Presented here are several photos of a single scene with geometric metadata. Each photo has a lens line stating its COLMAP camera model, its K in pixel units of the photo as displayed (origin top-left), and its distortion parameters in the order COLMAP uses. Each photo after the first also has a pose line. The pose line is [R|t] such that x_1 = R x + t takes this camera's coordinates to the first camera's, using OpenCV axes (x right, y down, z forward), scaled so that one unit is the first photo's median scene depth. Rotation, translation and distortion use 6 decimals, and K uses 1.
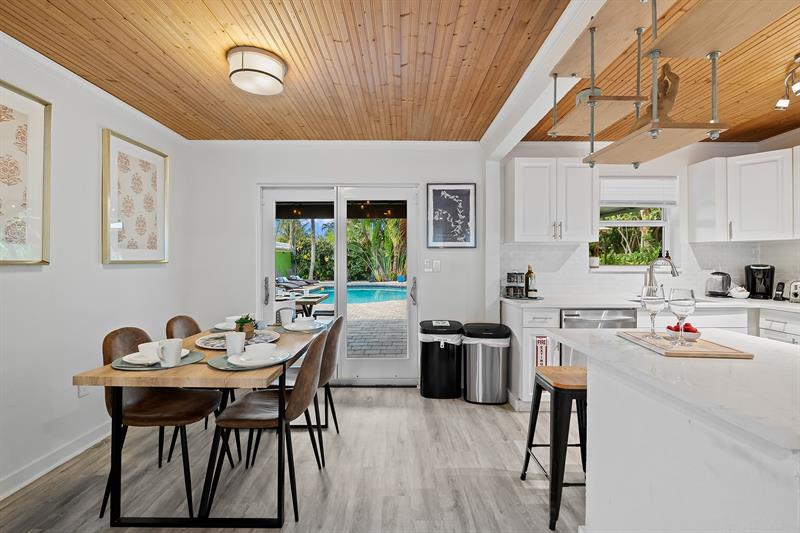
lens RADIAL K [[432.0, 0, 401.4], [0, 432.0, 263.9], [0, 0, 1]] dist [-0.002101, -0.000424]
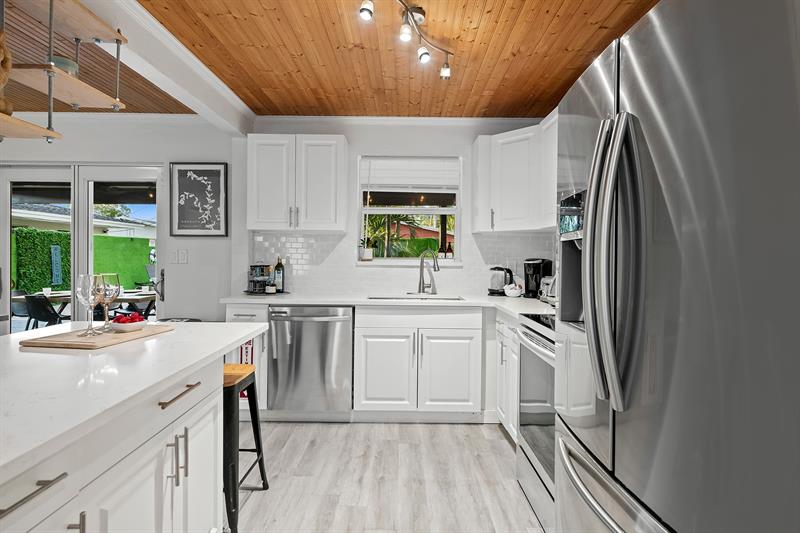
lens RADIAL K [[504.3, 0, 398.9], [0, 504.3, 265.2], [0, 0, 1]] dist [0.005298, 0.000287]
pose [[0.999782, 0.011696, -0.017272, 0.543323], [-0.011567, 0.999905, 0.007533, 0.009590], [0.017358, -0.007332, 0.999822, -0.023373]]
